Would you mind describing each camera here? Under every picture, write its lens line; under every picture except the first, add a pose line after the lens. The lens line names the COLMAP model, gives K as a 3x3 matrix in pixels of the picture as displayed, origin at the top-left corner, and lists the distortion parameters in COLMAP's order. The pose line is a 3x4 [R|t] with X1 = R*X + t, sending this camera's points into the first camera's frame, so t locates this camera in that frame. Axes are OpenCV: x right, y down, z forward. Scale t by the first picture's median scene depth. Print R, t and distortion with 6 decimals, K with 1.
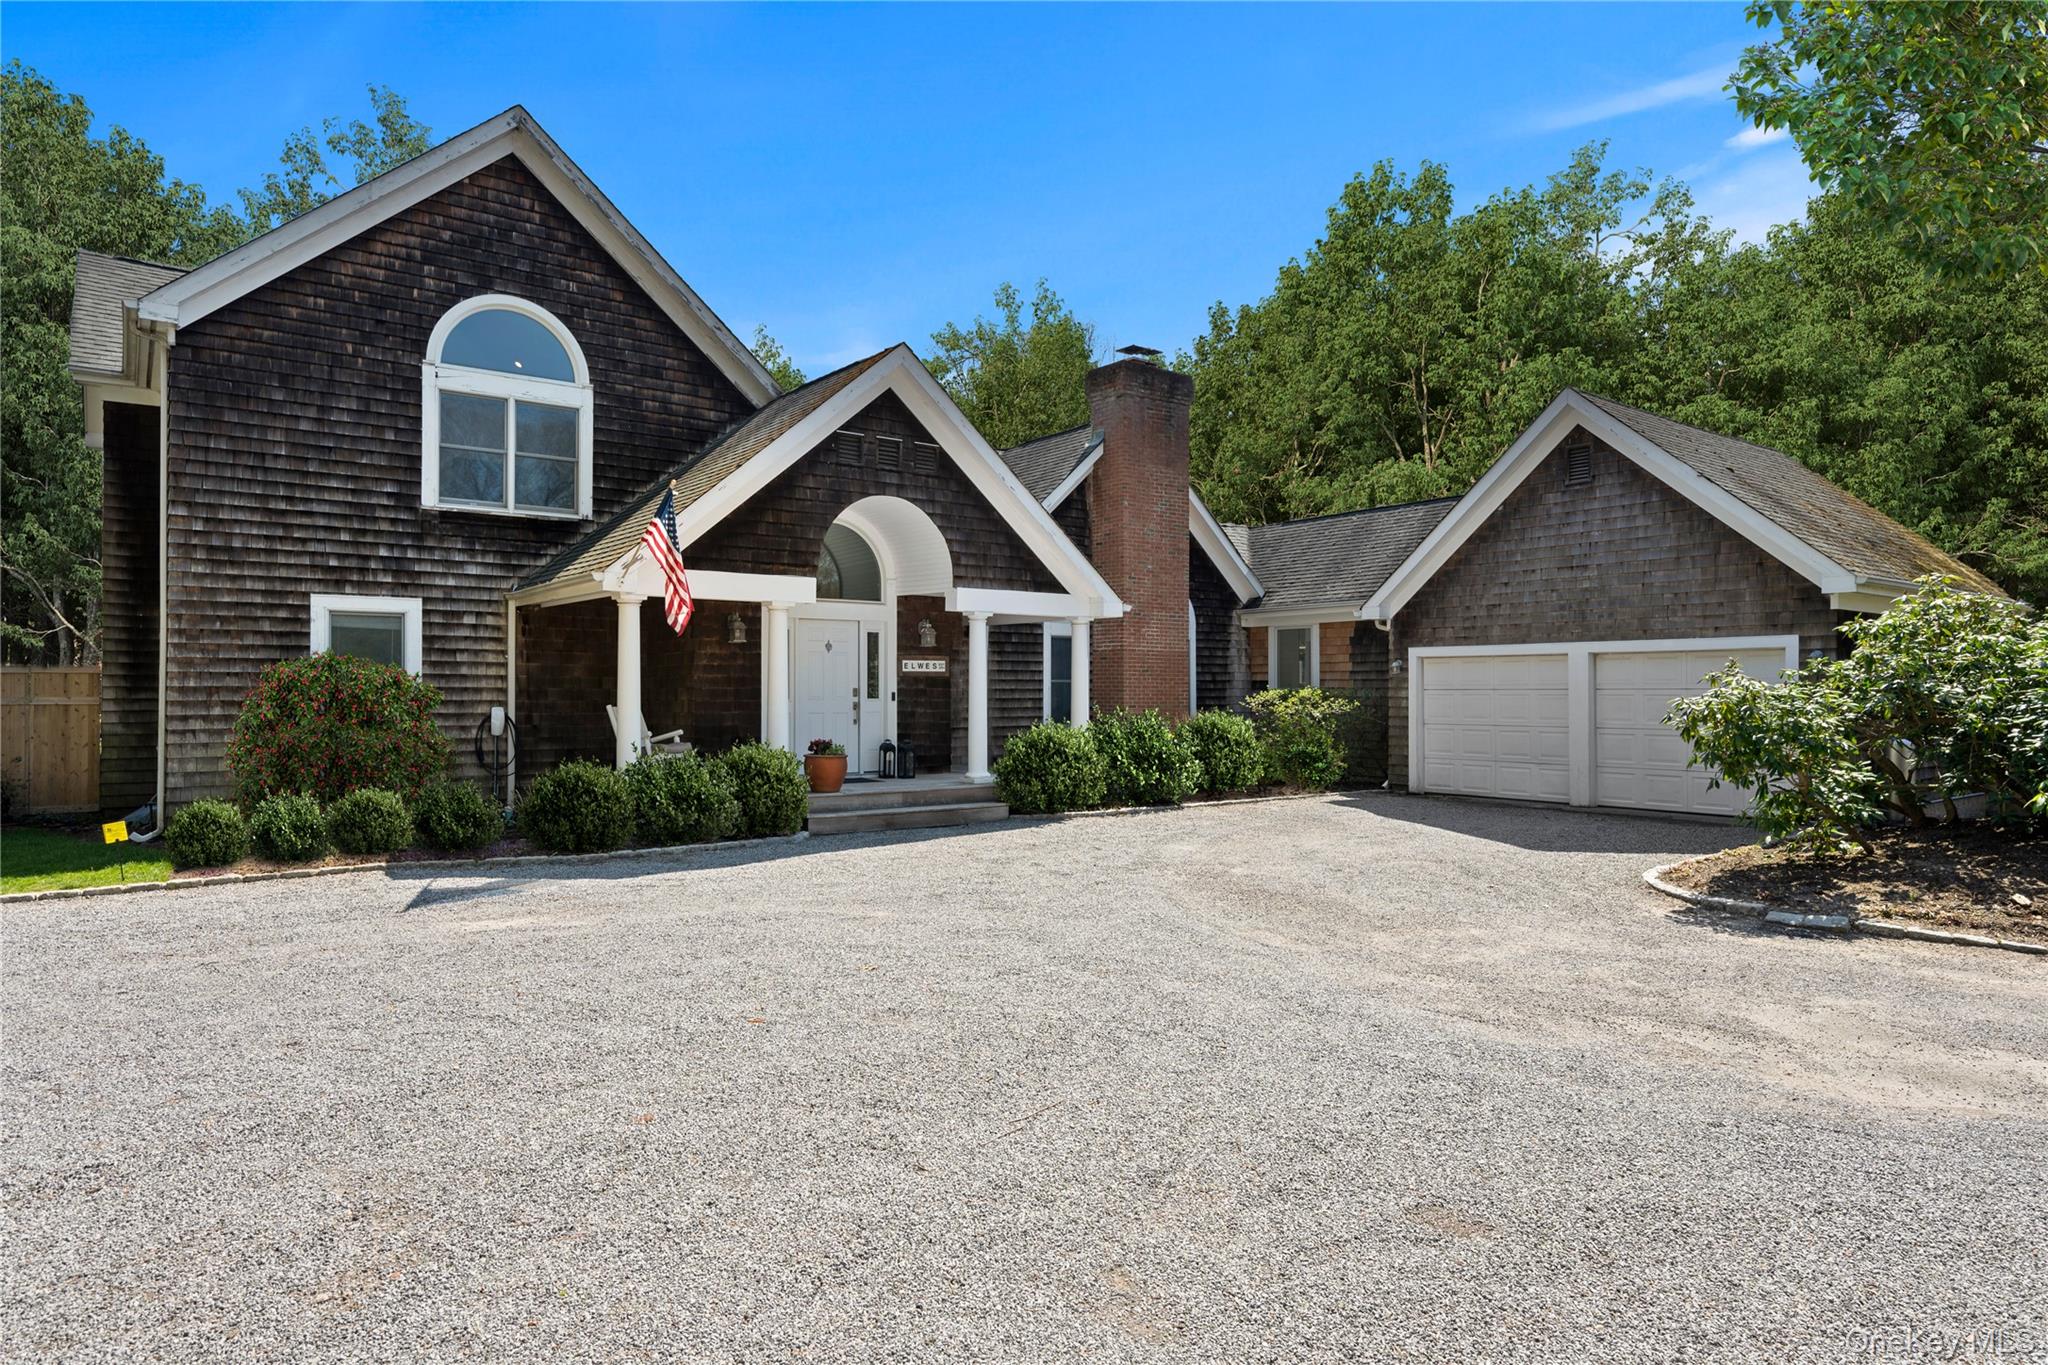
lens RADIAL K [[1227.2, 0, 1022.5], [0, 1227.2, 673.3], [0, 0, 1]] dist [0.002518, 0.002342]
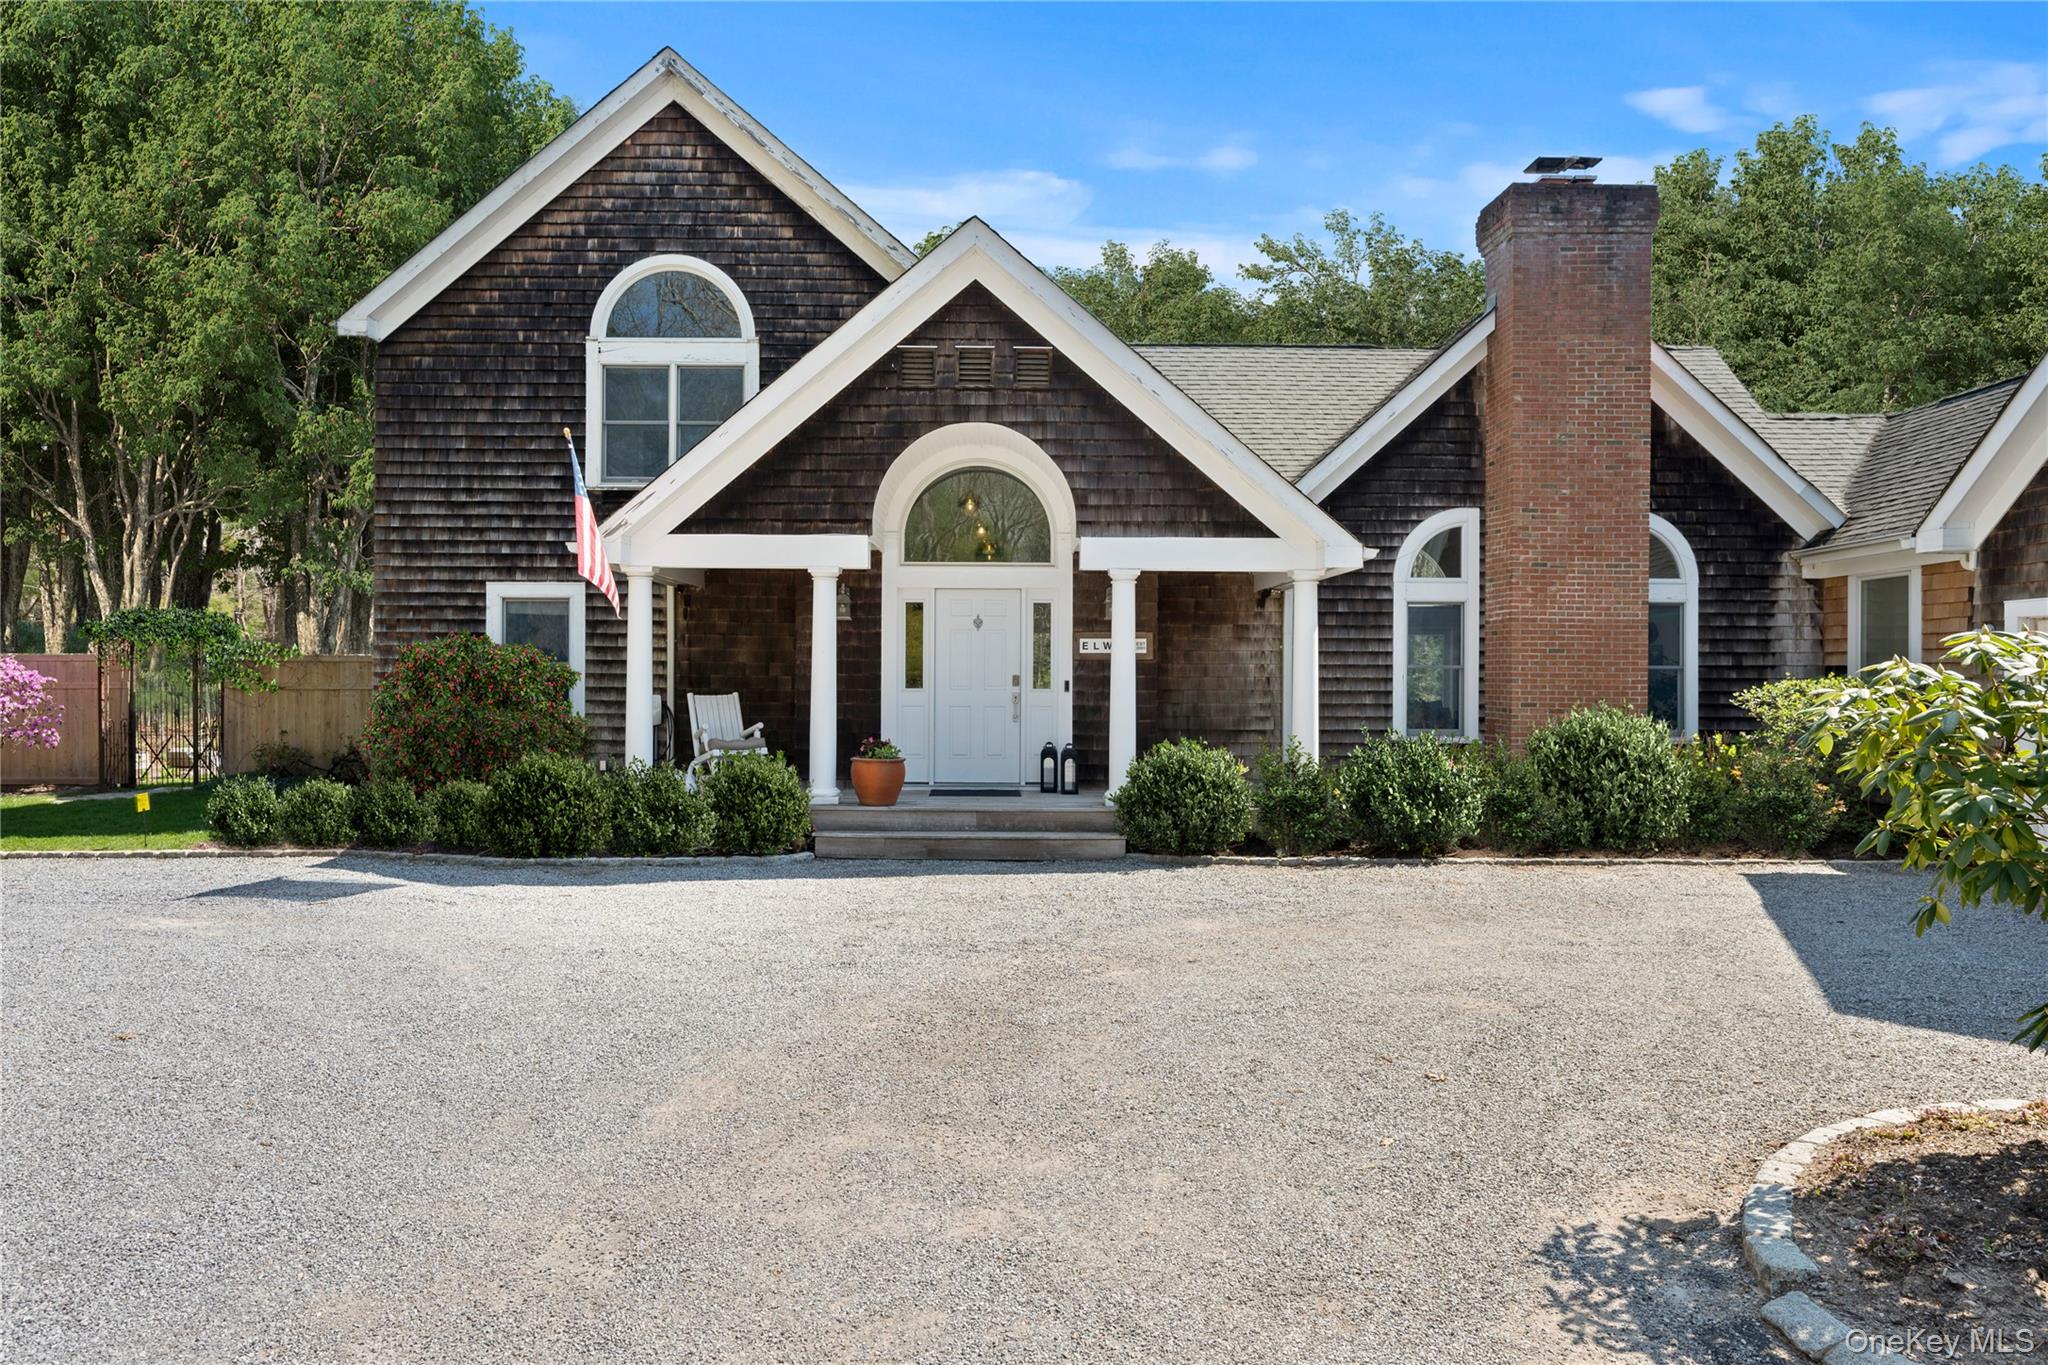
lens RADIAL K [[1330.5, 0, 1024.2], [0, 1330.5, 680.0], [0, 0, 1]] dist [0.000919, -0.001223]
pose [[0.797740, 0.001777, -0.603000, 0.411867], [0.004318, 0.999953, 0.008659, 0.008588], [0.602987, -0.009511, 0.797694, 0.355452]]
